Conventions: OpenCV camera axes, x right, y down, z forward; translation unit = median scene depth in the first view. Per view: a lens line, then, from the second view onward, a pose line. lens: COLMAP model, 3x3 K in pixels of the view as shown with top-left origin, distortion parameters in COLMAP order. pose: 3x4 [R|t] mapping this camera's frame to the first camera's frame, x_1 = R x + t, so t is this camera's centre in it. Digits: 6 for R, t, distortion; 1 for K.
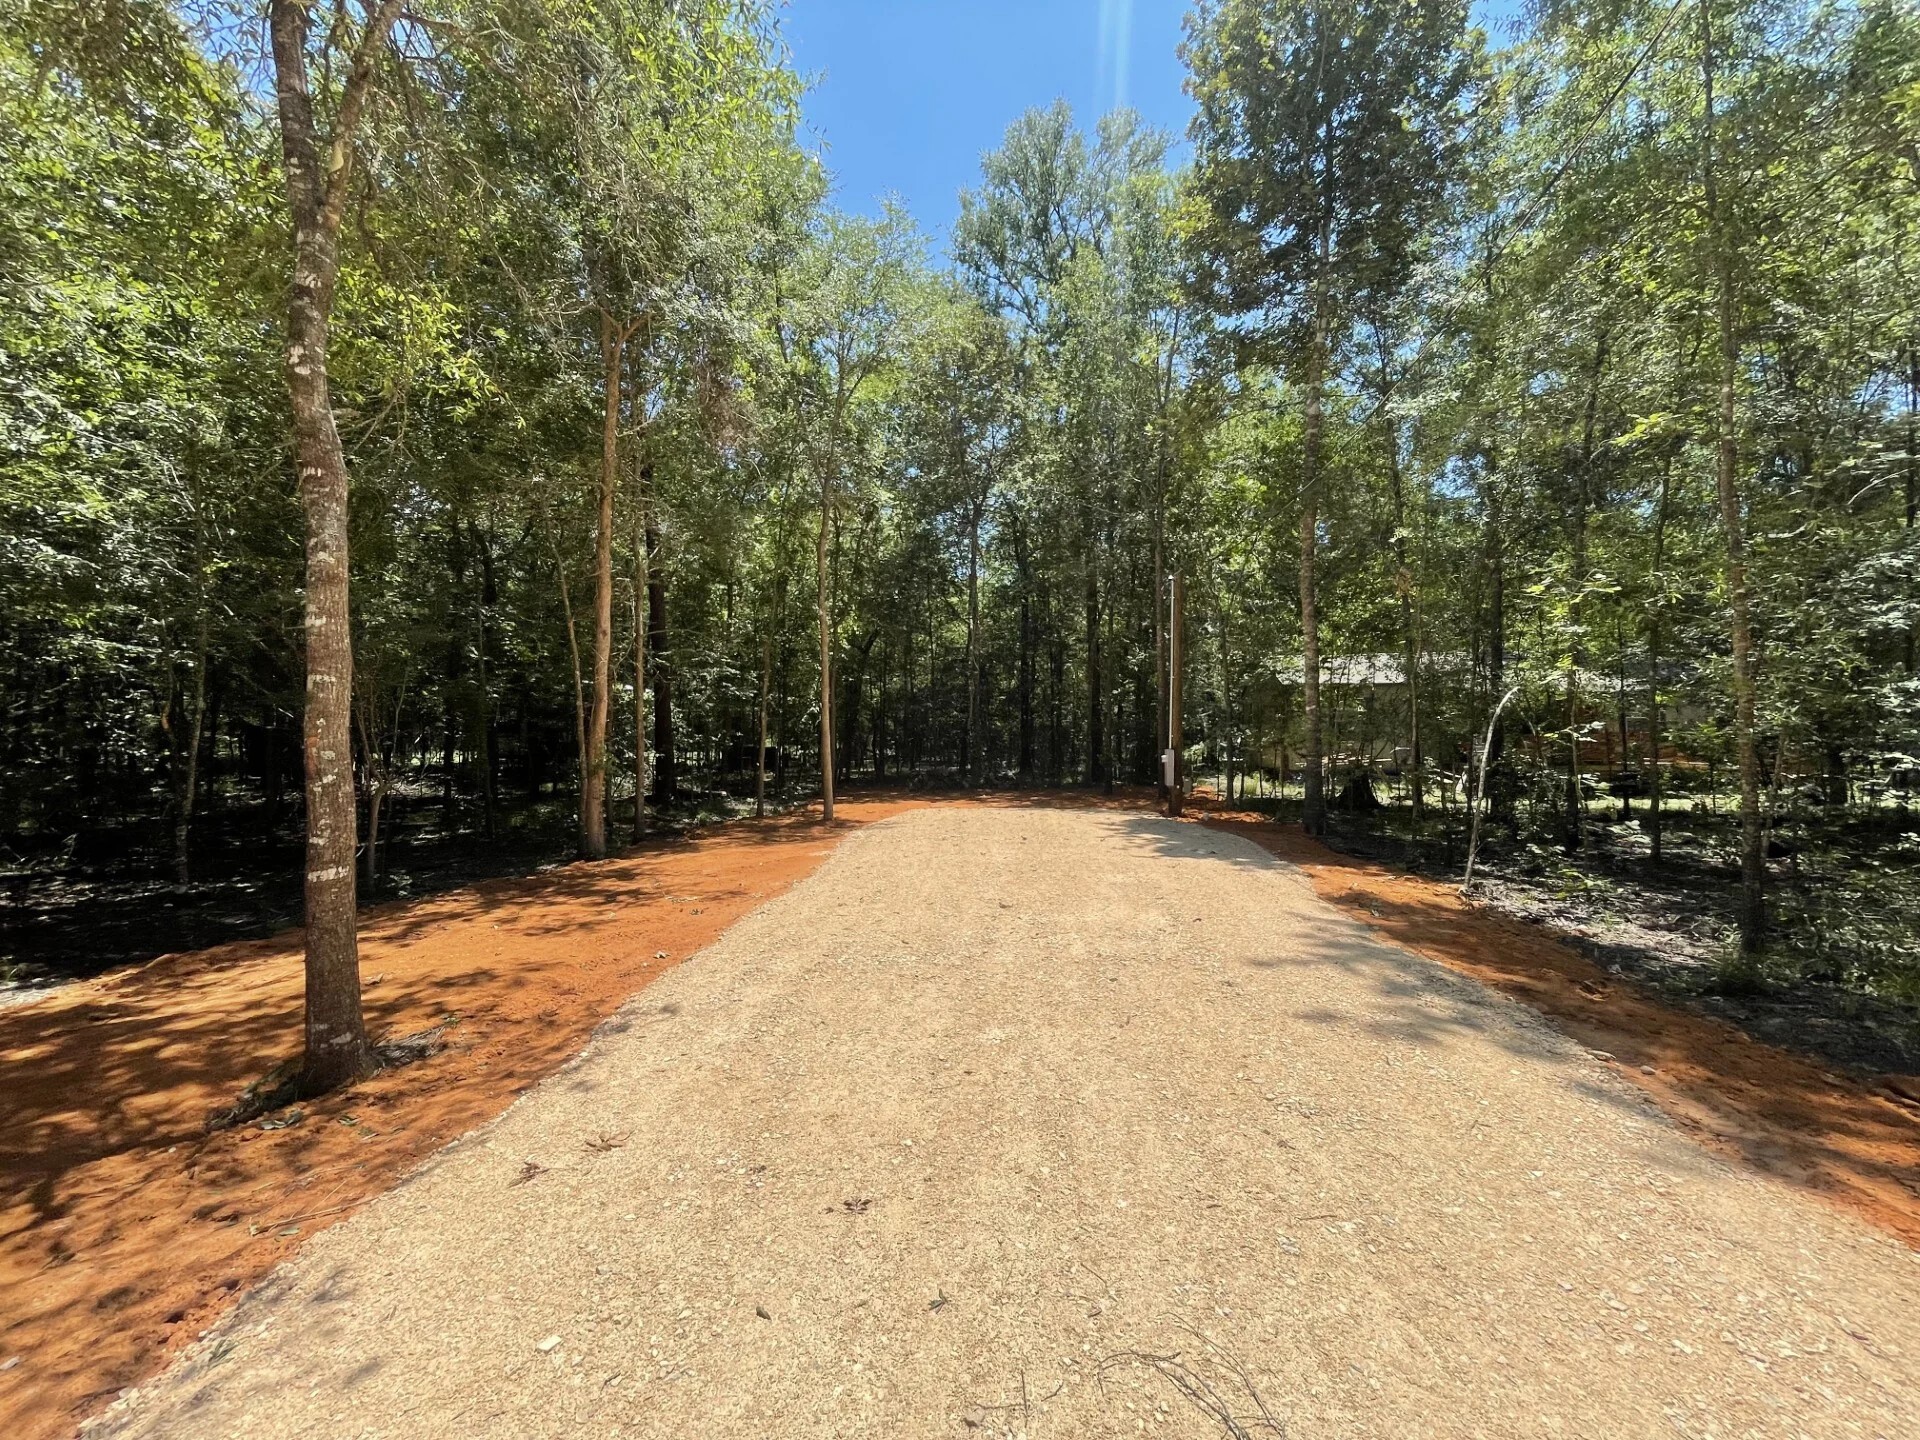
lens RADIAL K [[779.8, 0, 960.4], [0, 779.8, 714.4], [0, 0, 1]] dist [-0.002698, -0.000277]
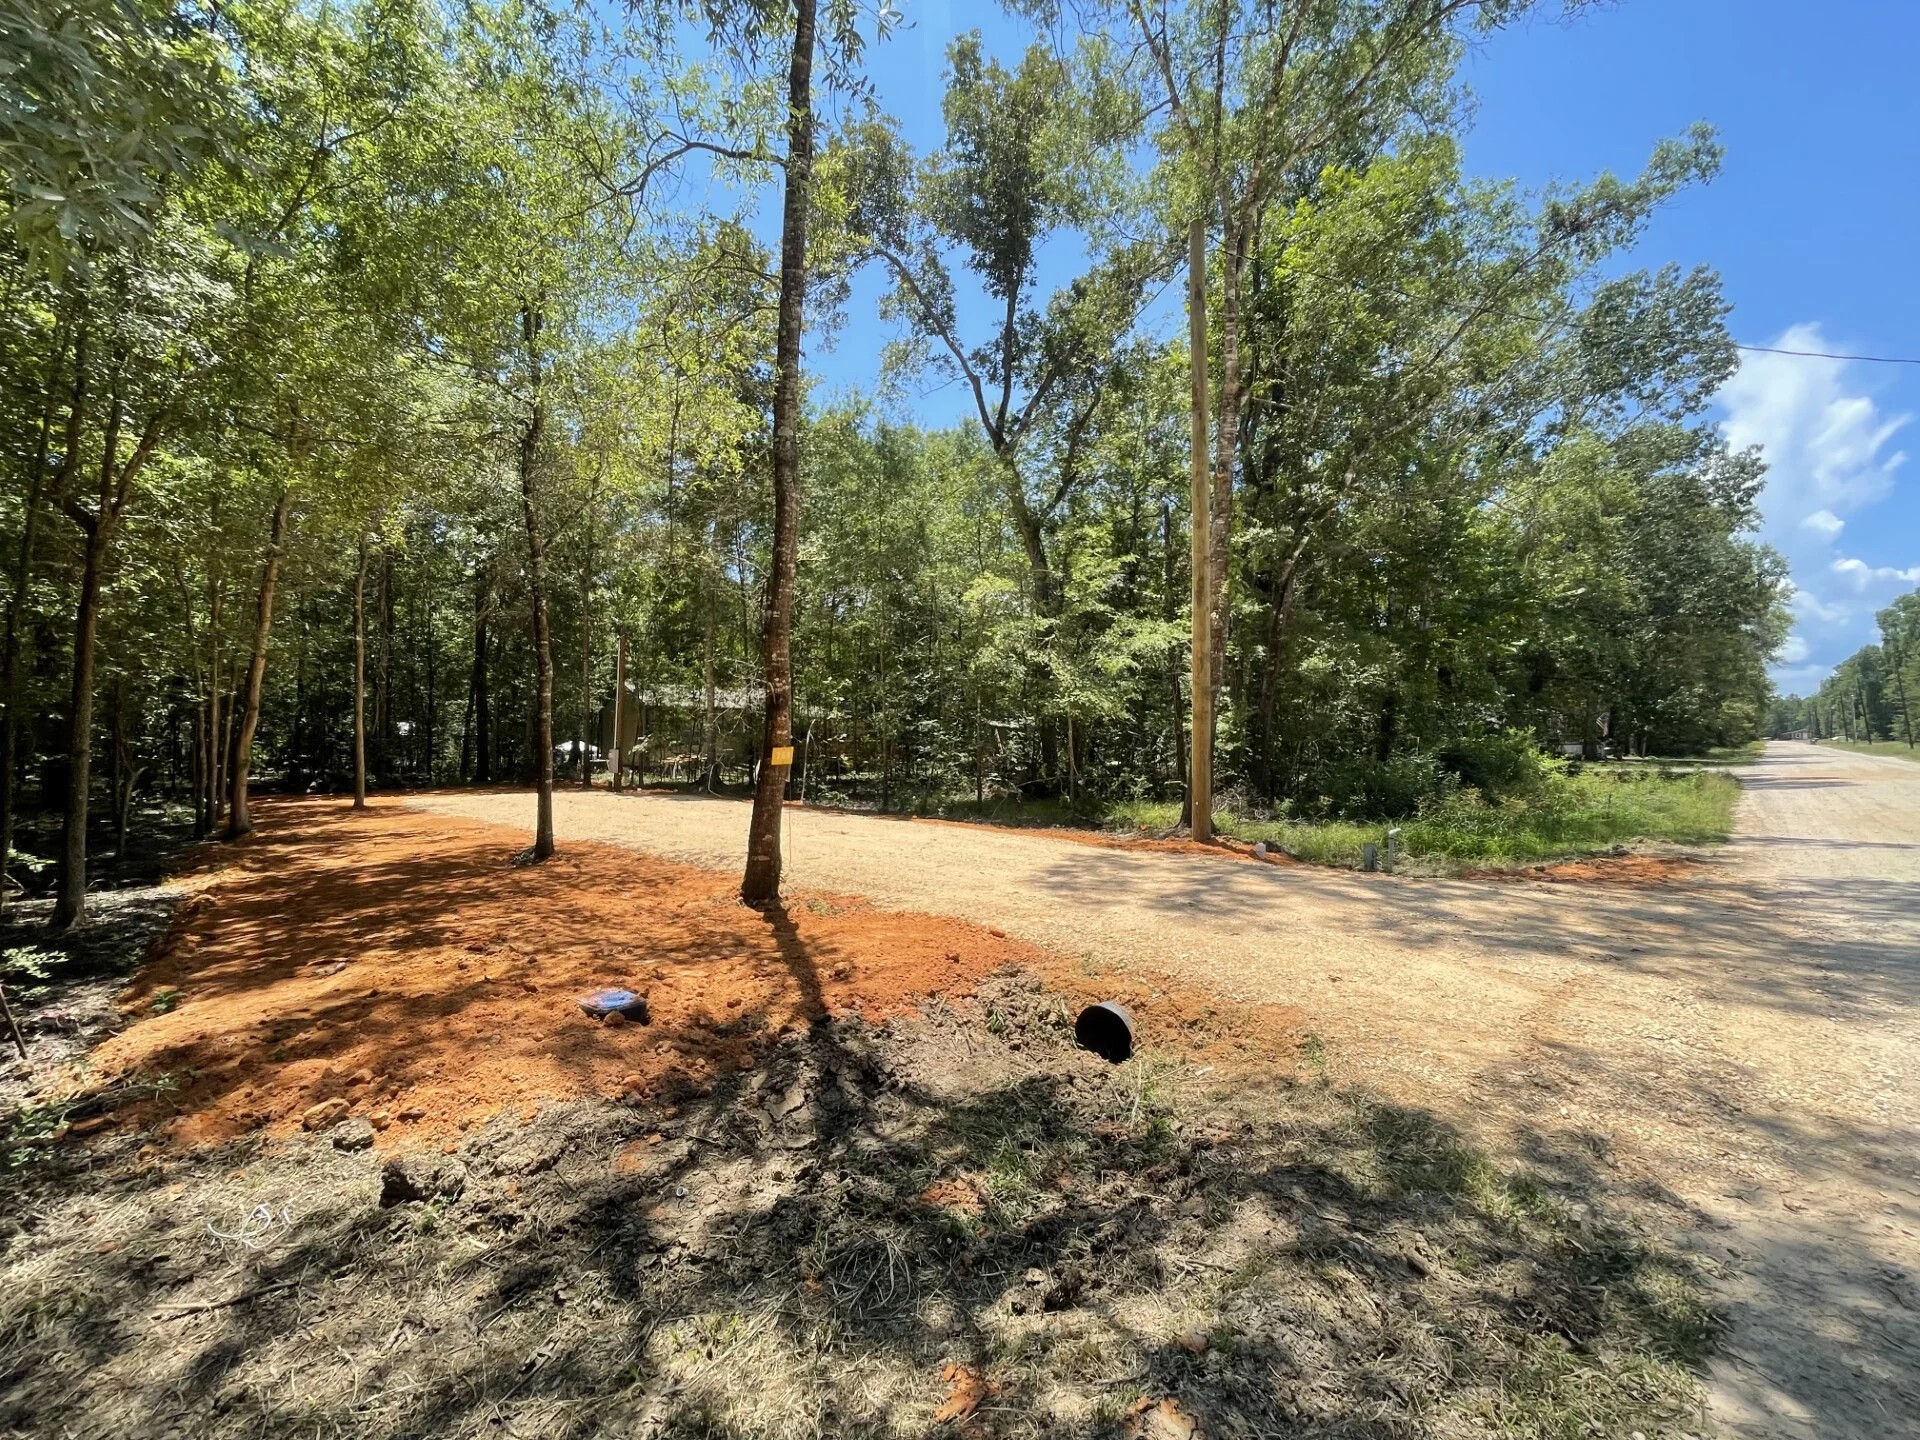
lens RADIAL K [[779.8, 0, 959.6], [0, 779.8, 716.6], [0, 0, 1]] dist [-0.002698, -0.000277]
pose [[0.624093, 0.026187, 0.780911, -0.417559], [-0.018389, 0.999654, -0.018826, -0.002503], [-0.781134, -0.002611, 0.624358, -0.395404]]
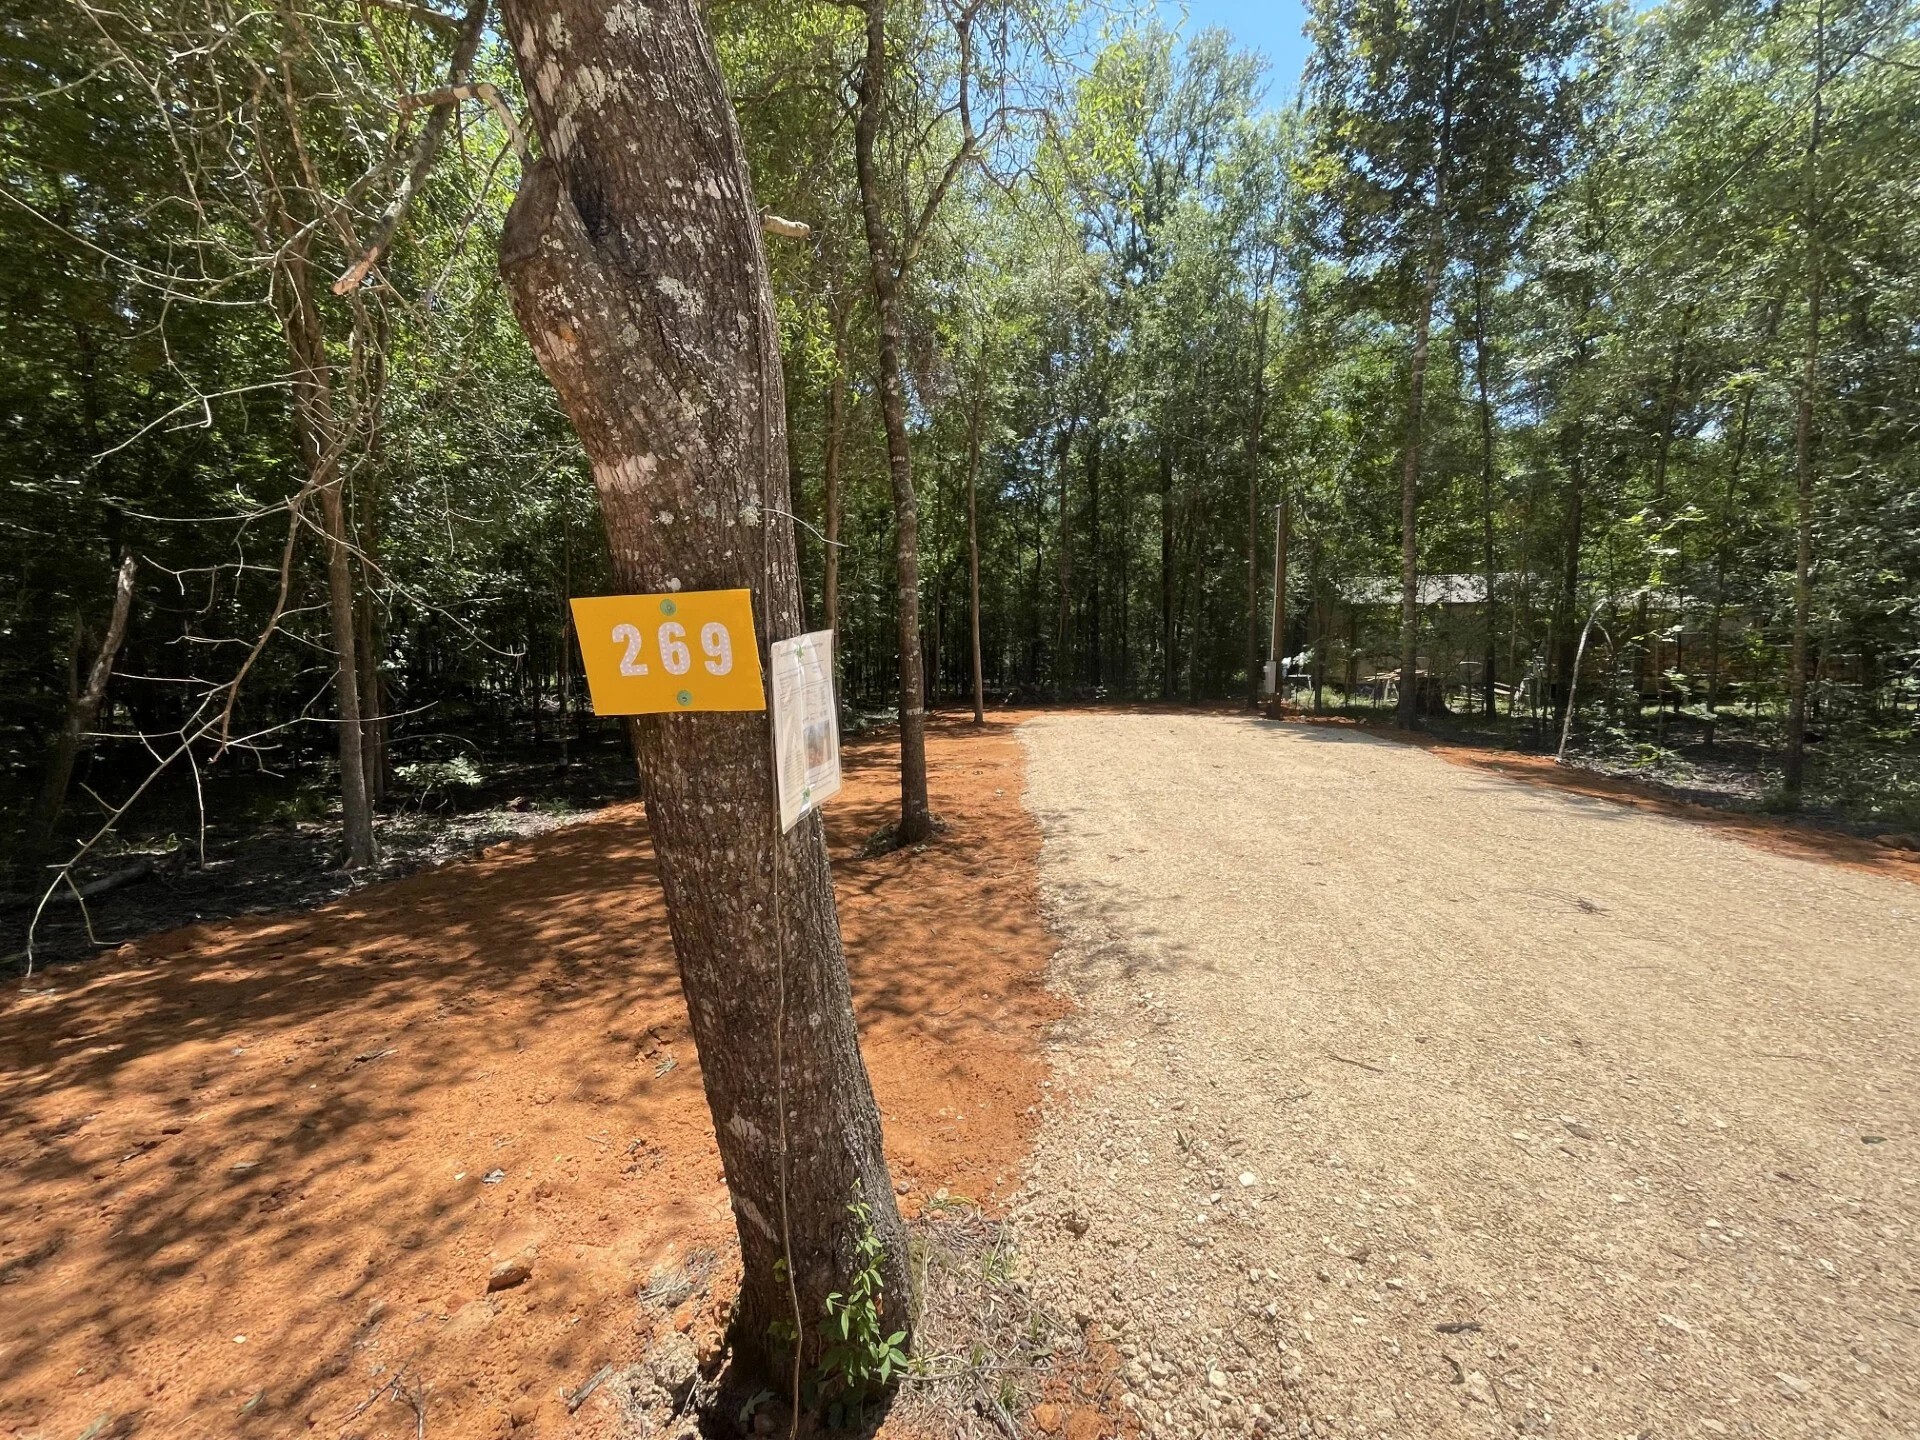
lens RADIAL K [[779.8, 0, 960.9], [0, 779.8, 718.3], [0, 0, 1]] dist [-0.002698, -0.000277]
pose [[0.999764, -0.004350, -0.021303, -0.132807], [0.006397, 0.995263, 0.097012, 0.011835], [0.020781, -0.097125, 0.995055, -0.123010]]
